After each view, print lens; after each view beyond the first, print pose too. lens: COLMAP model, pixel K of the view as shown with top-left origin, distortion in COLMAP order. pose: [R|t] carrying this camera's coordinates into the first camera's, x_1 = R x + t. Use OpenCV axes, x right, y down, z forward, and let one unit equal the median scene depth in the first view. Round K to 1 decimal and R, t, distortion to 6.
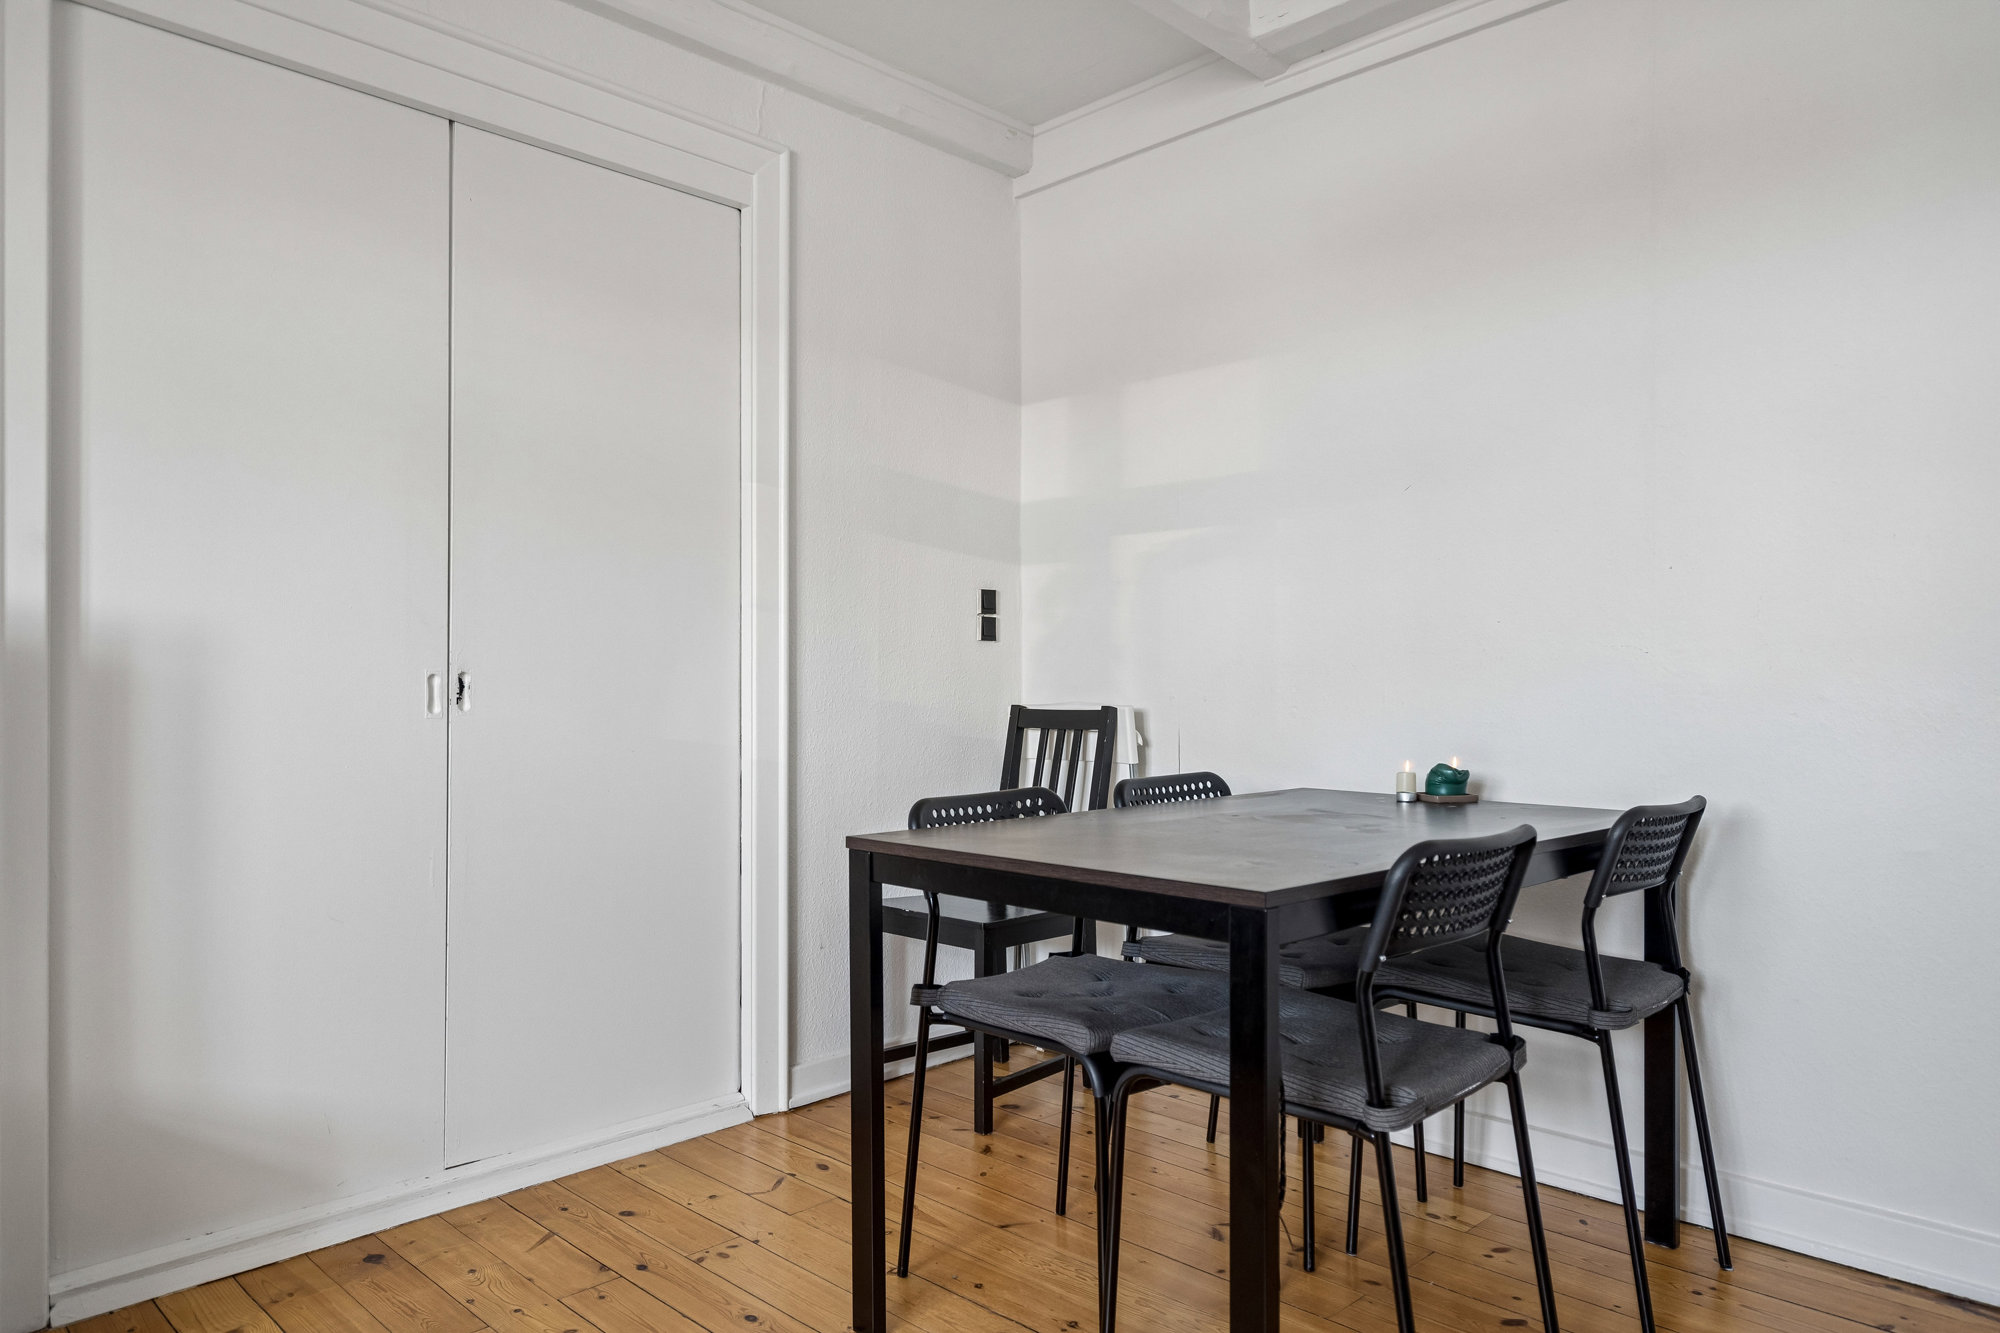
lens RADIAL K [[1304.1, 0, 1000.0], [0, 1304.1, 666.5], [0, 0, 1]] dist [-0.003841, -0.001686]
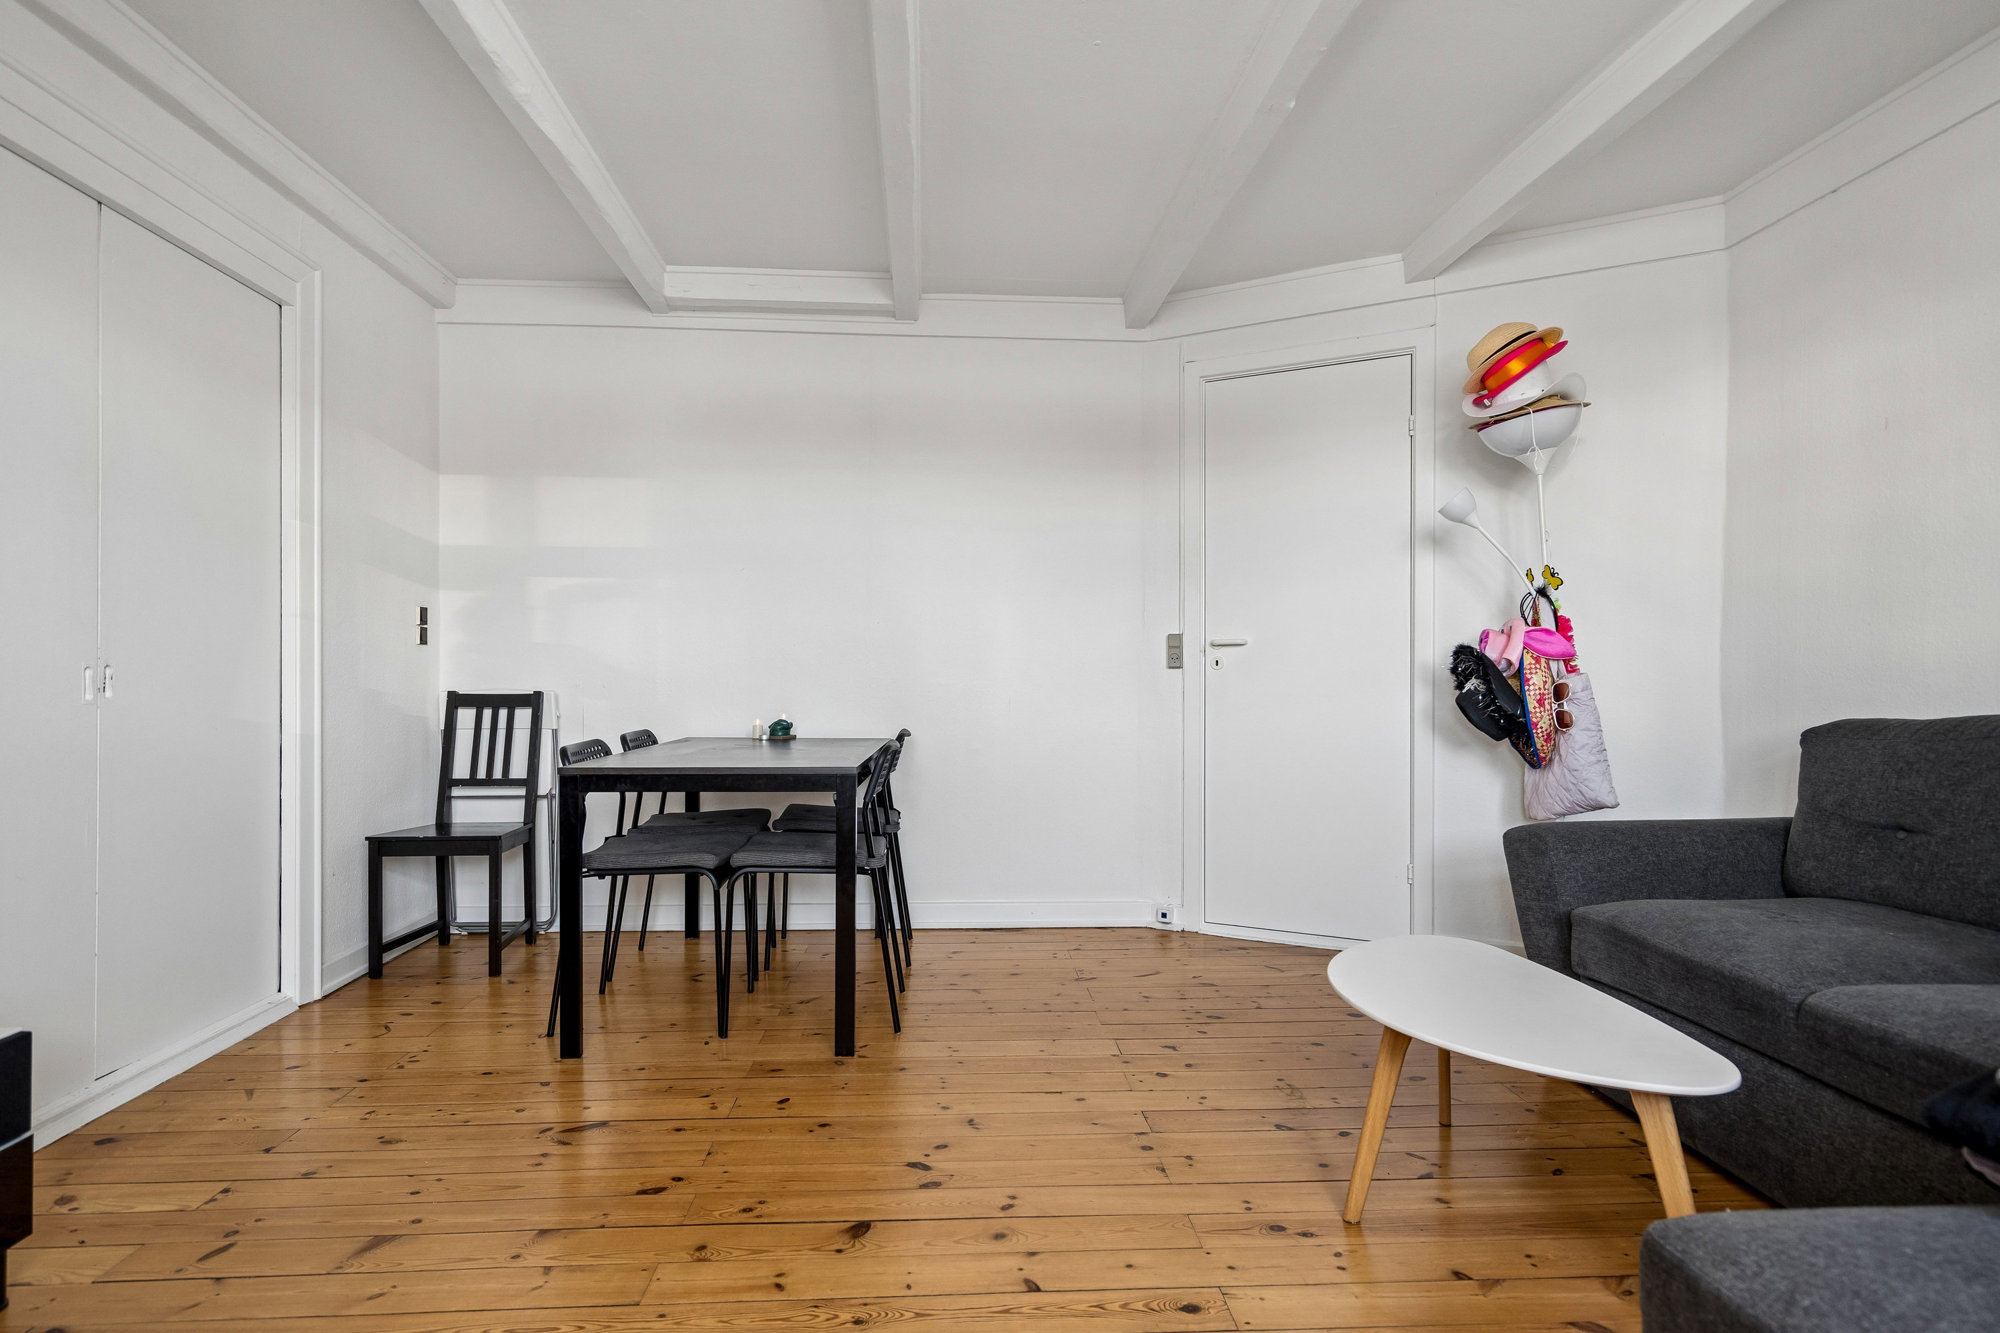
lens RADIAL K [[1028.4, 0, 1000.0], [0, 1028.4, 666.5], [0, 0, 1]] dist [0.000546, 0.000183]
pose [[0.666034, 0.011549, 0.745832, -0.483773], [-0.014421, 0.999893, -0.002604, -0.003214], [-0.745782, -0.009021, 0.666129, -0.206231]]
